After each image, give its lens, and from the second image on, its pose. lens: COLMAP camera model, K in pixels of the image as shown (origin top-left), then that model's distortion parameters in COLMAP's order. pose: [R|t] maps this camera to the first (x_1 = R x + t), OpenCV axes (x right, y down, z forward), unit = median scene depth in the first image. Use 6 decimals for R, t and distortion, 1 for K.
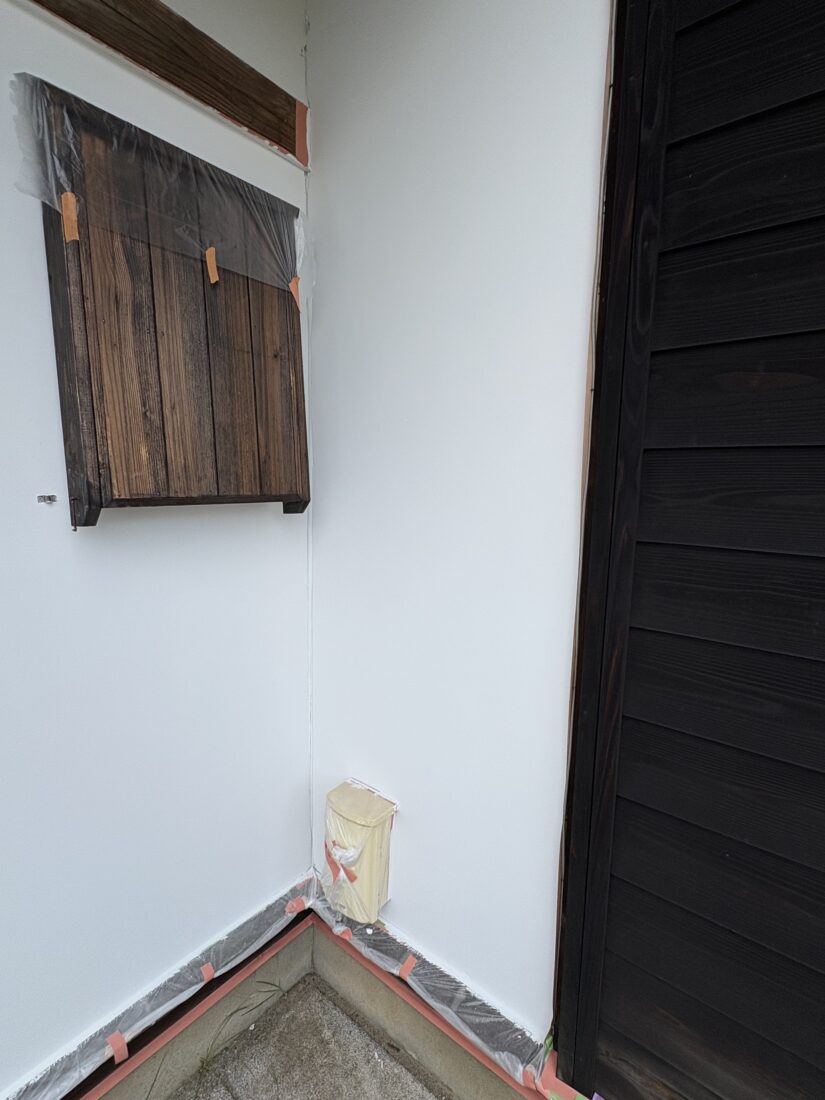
lens RADIAL K [[530.8, 0, 417.9], [0, 530.8, 550.2], [0, 0, 1]] dist [0.003447, -0.002309]
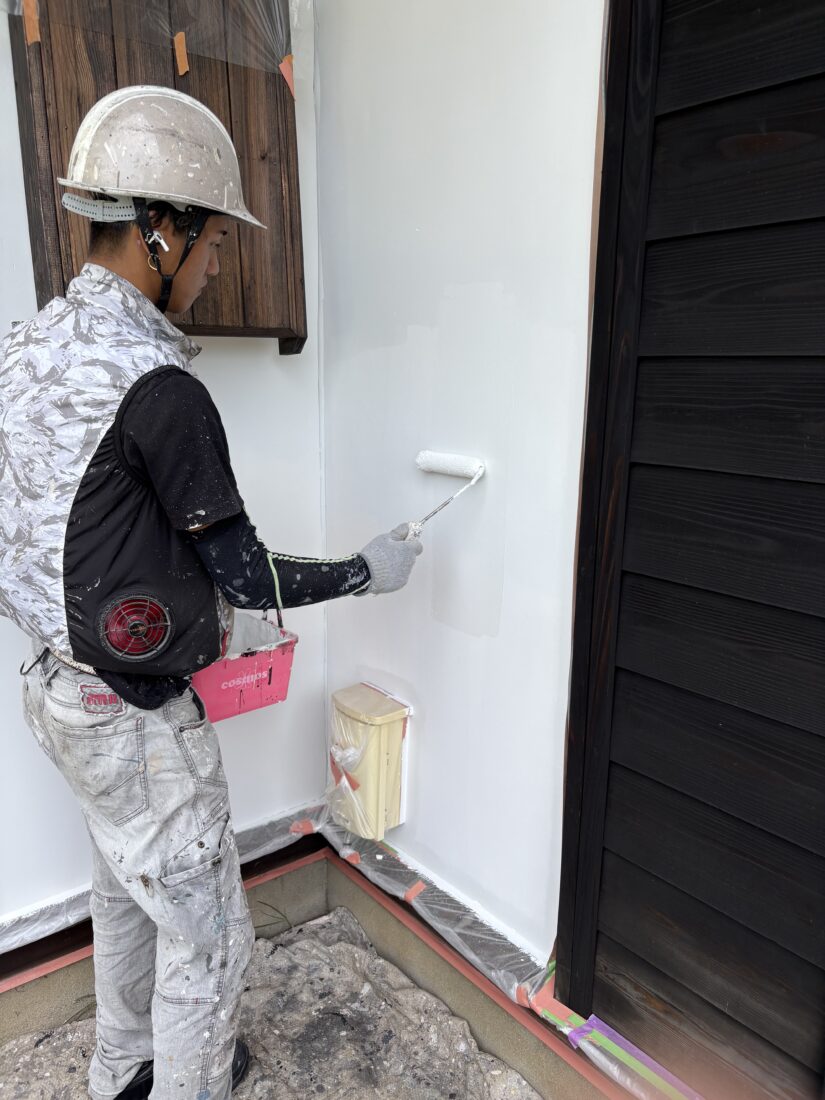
lens RADIAL K [[831.7, 0, 417.3], [0, 831.7, 558.1], [0, 0, 1]] dist [0.037322, -0.044293]
pose [[0.975890, 0.036704, -0.215154, 0.287646], [-0.017201, 0.995627, 0.091825, 0.142510], [0.217583, -0.085910, 0.972254, -0.294925]]
